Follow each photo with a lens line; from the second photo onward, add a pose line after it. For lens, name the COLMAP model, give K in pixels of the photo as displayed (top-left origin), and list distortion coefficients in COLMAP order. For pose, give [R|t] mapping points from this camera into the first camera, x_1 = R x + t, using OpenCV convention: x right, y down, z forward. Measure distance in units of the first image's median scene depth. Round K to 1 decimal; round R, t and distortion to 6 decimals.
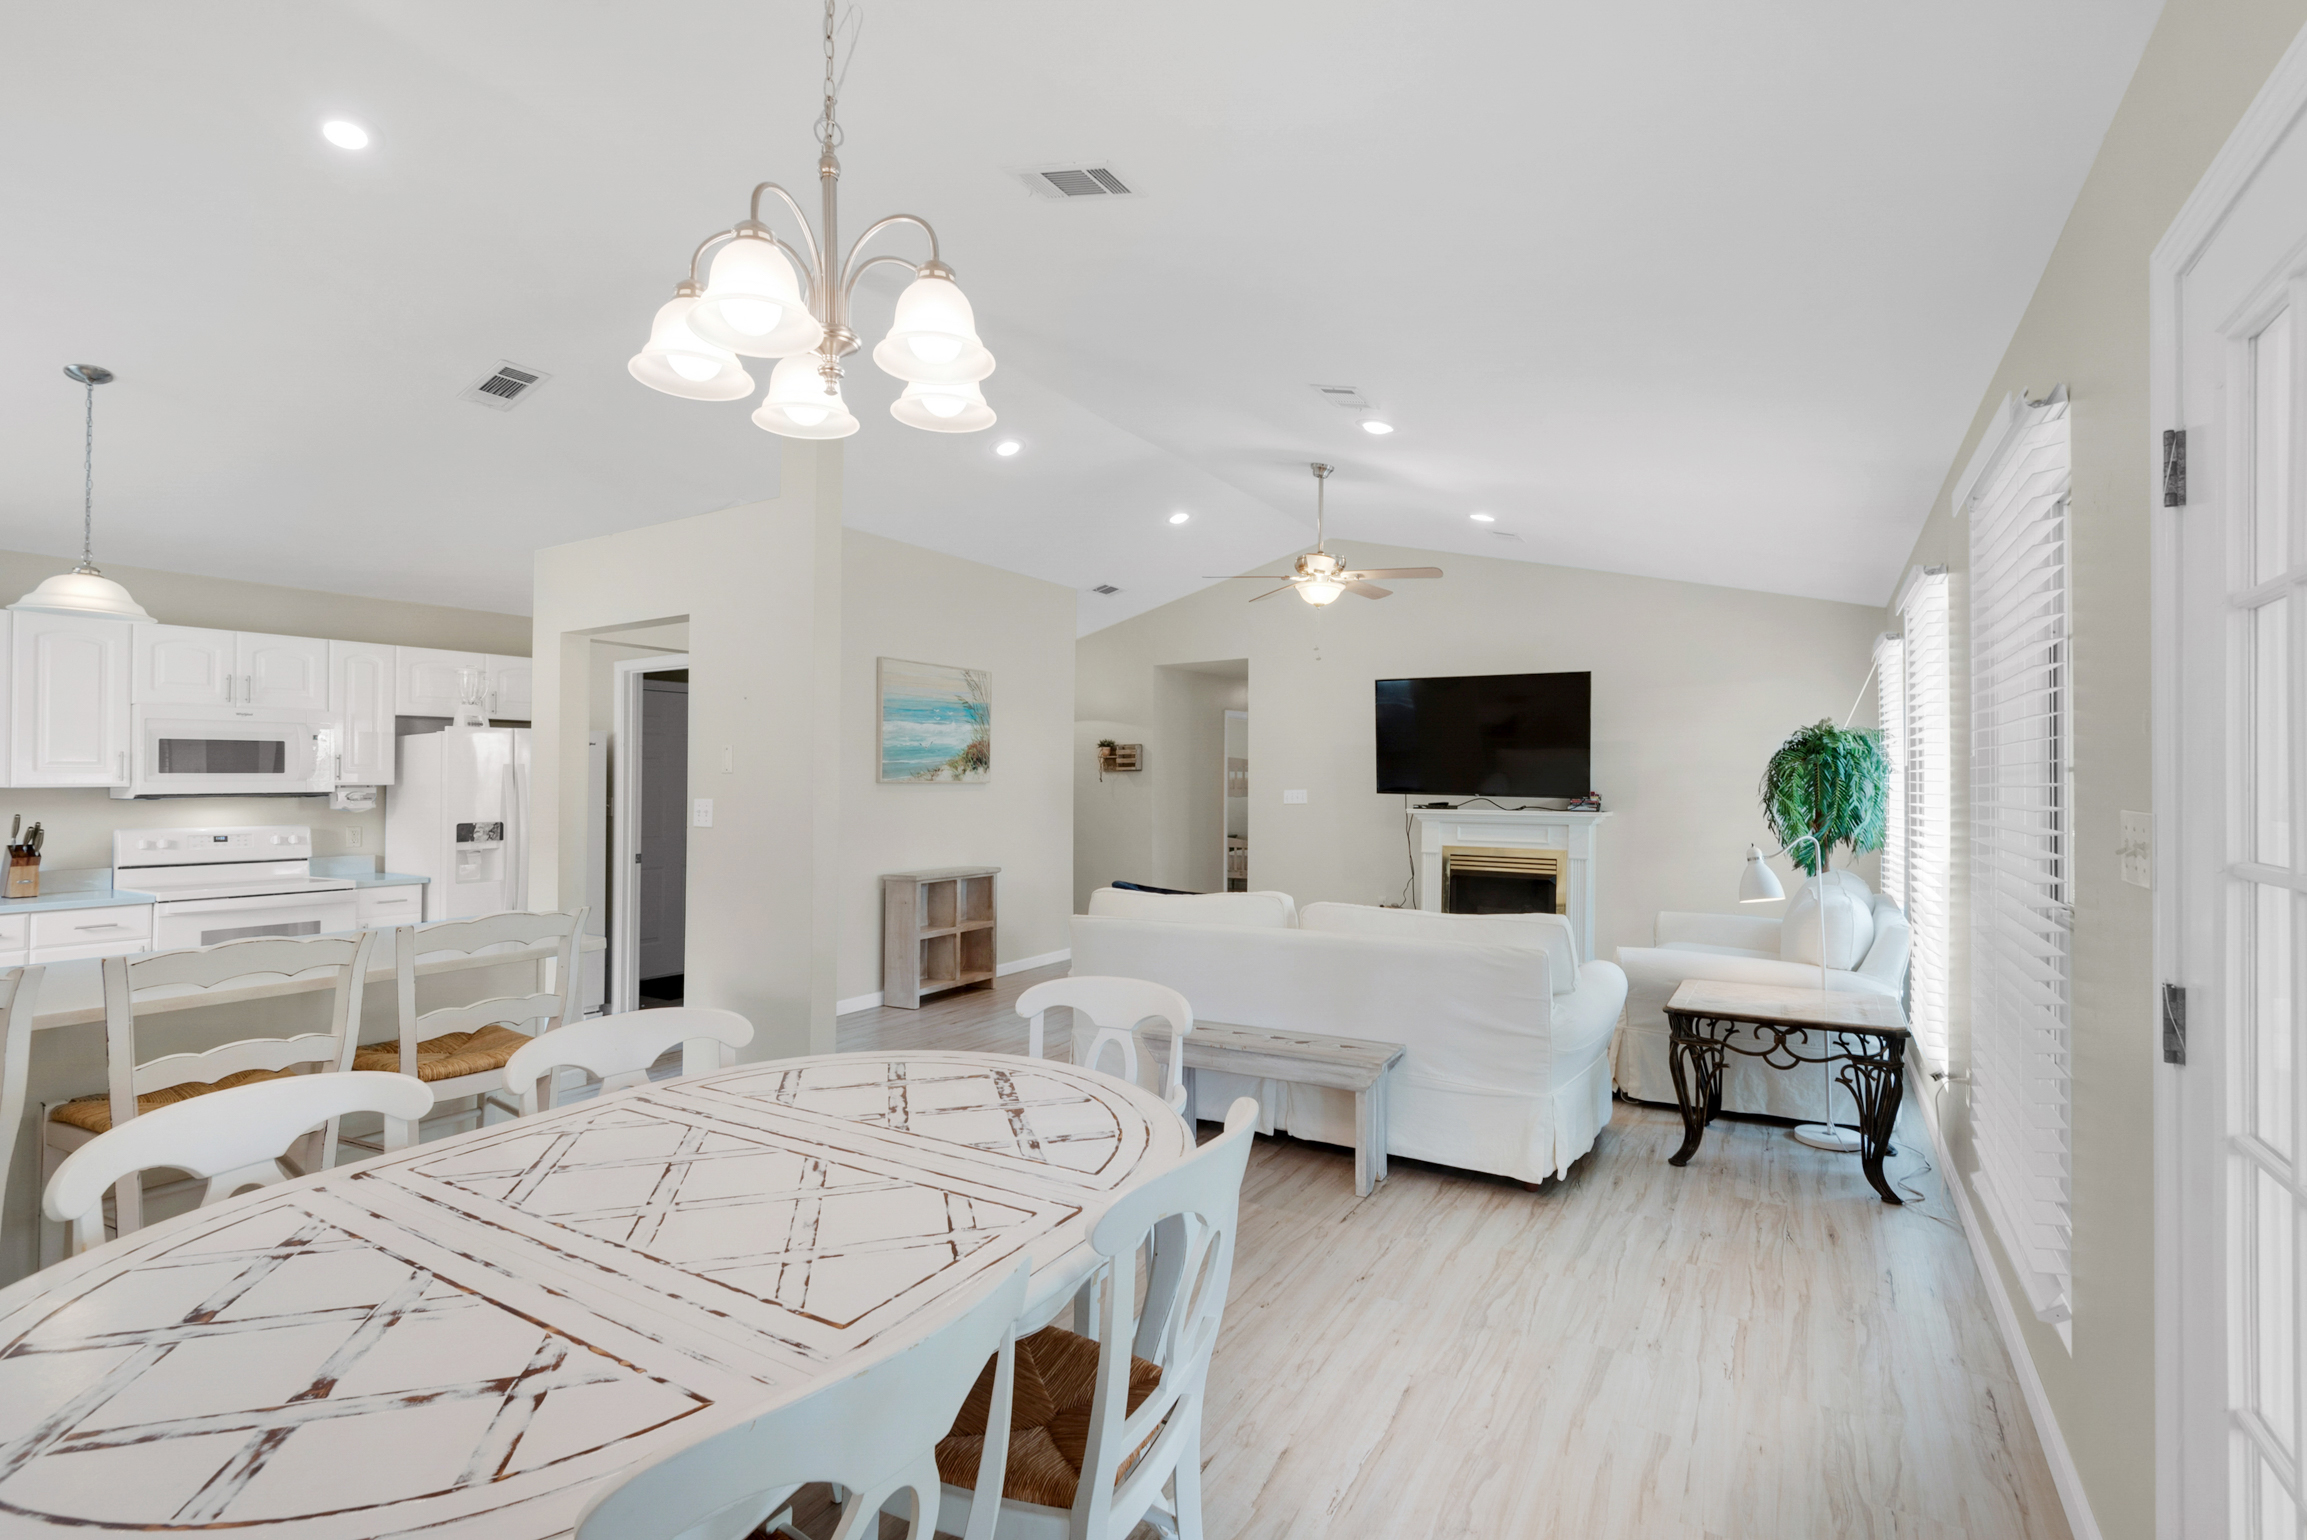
lens RADIAL K [[1059.0, 0, 1158.3], [0, 1059.0, 771.6], [0, 0, 1]] dist [0.015076, -0.000102]
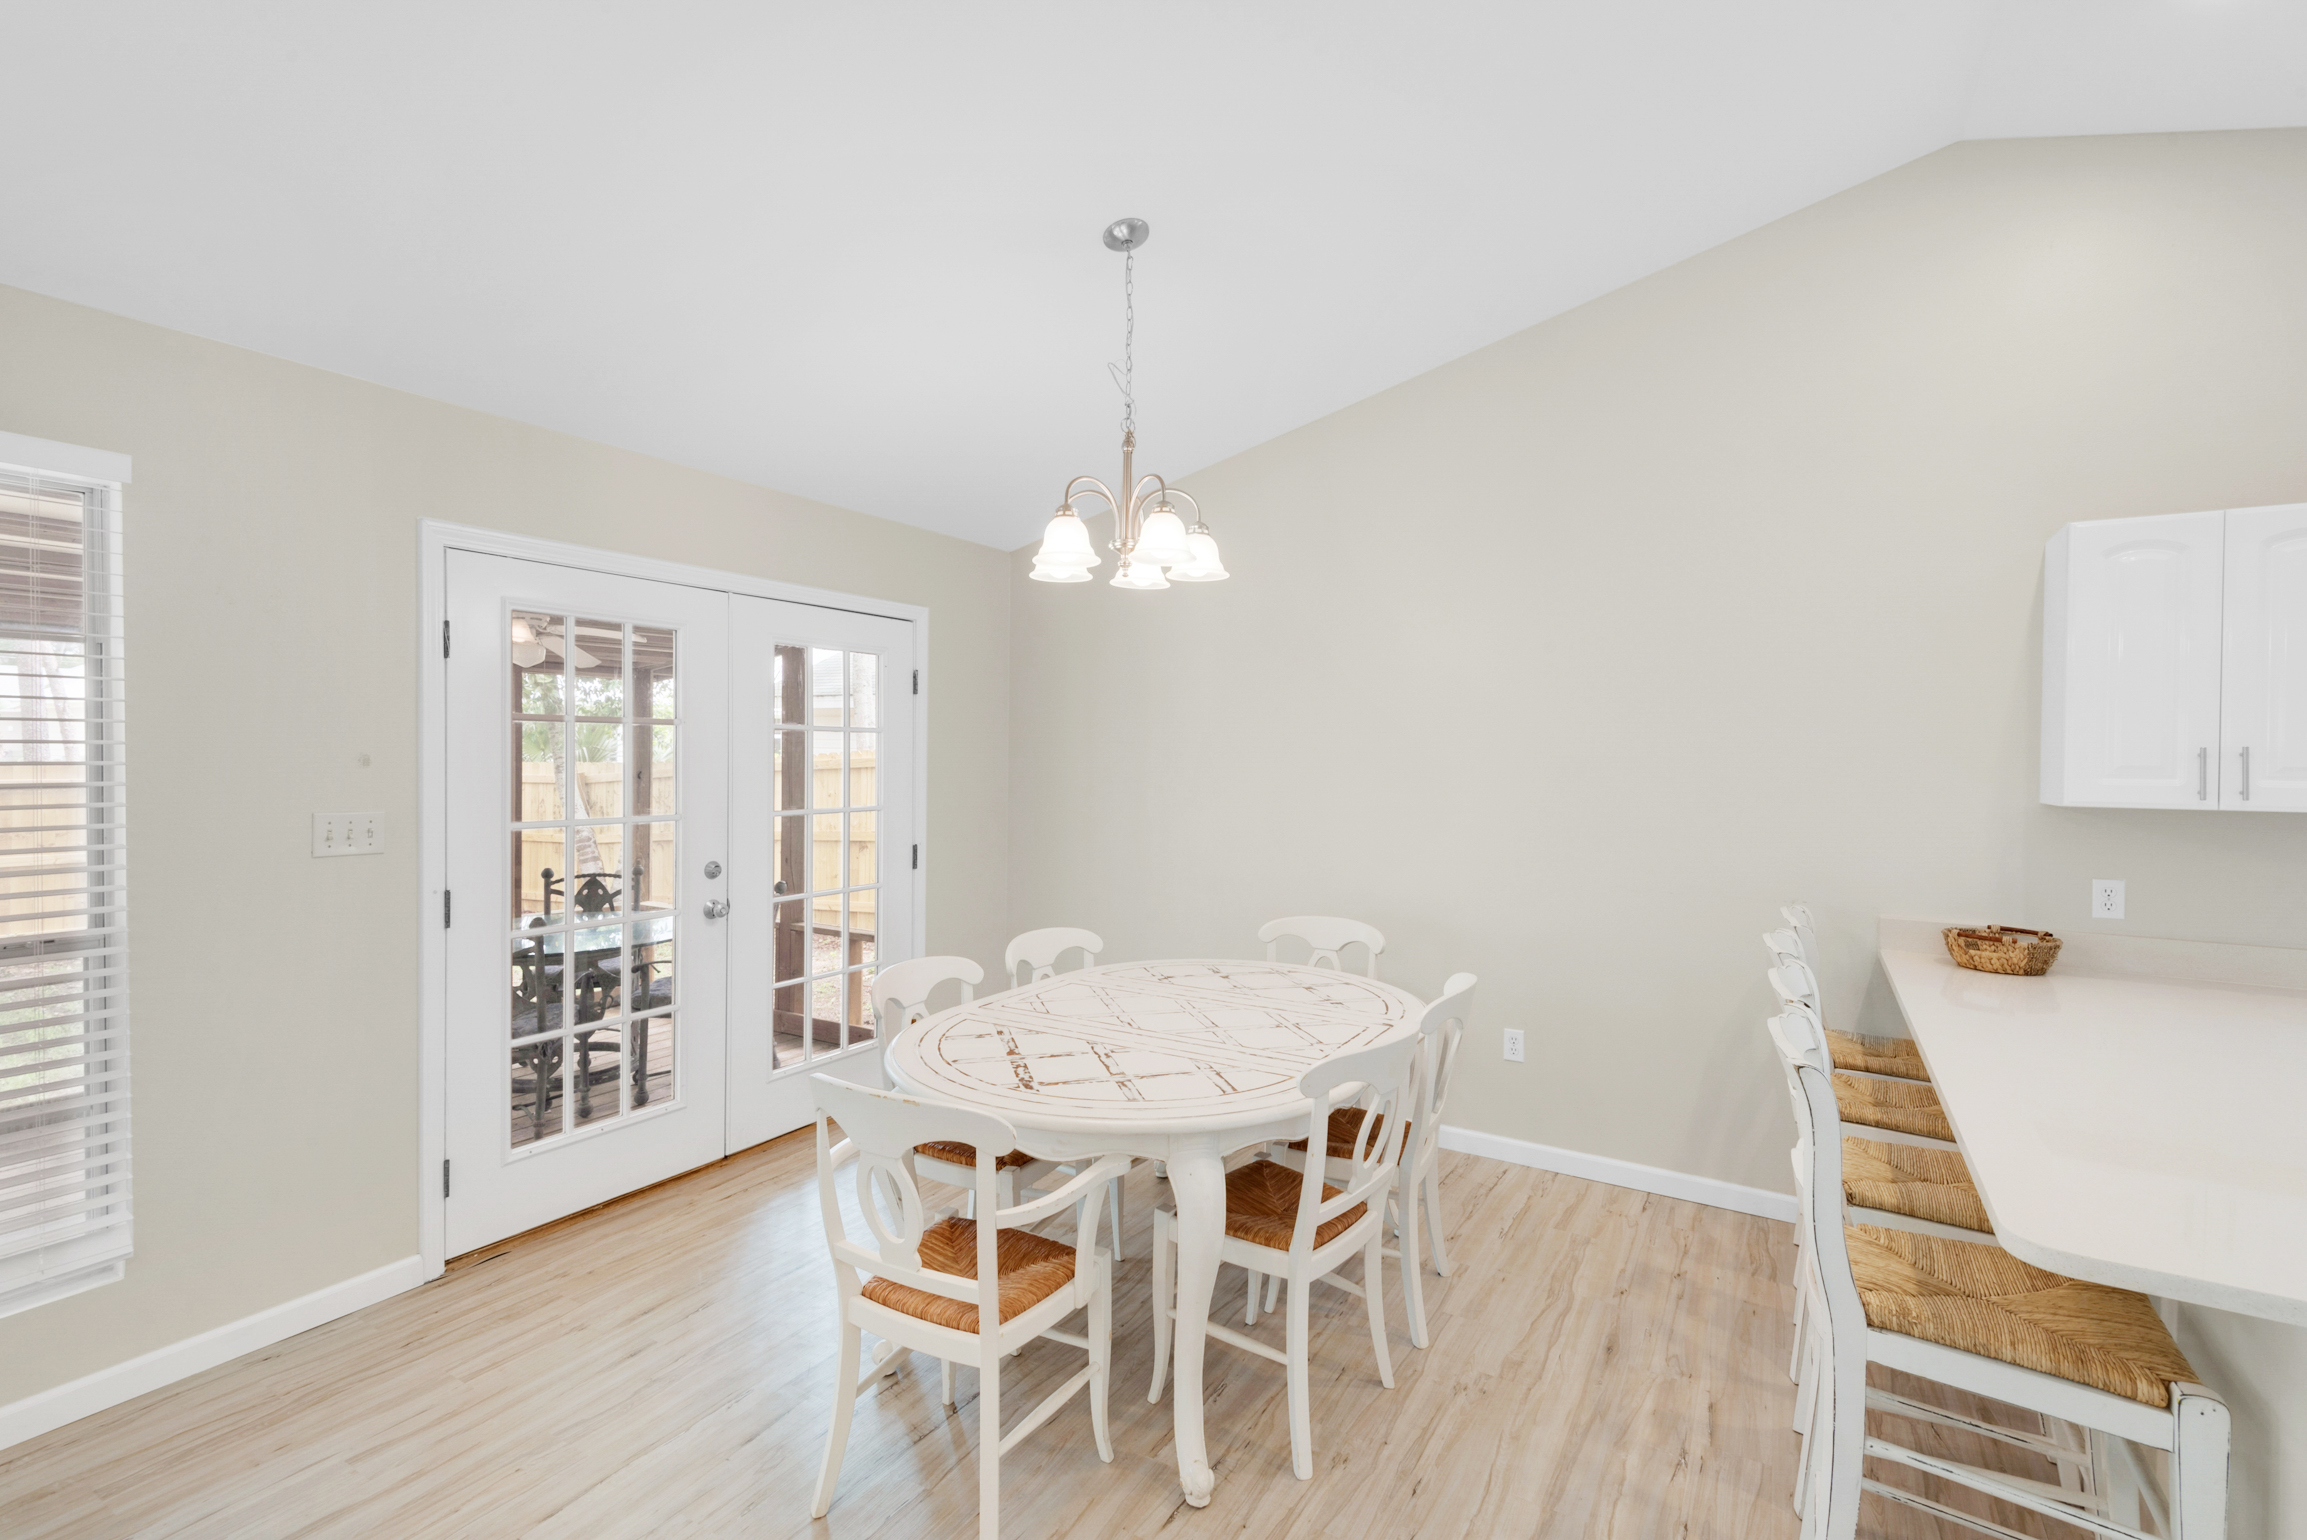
lens RADIAL K [[1059.0, 0, 1154.3], [0, 1059.0, 771.4], [0, 0, 1]] dist [0.015076, -0.000102]
pose [[-0.999946, -0.008022, -0.006651, -0.252257], [-0.008062, 0.999950, 0.005915, -0.031002], [0.006604, 0.005968, -0.999960, 1.956885]]
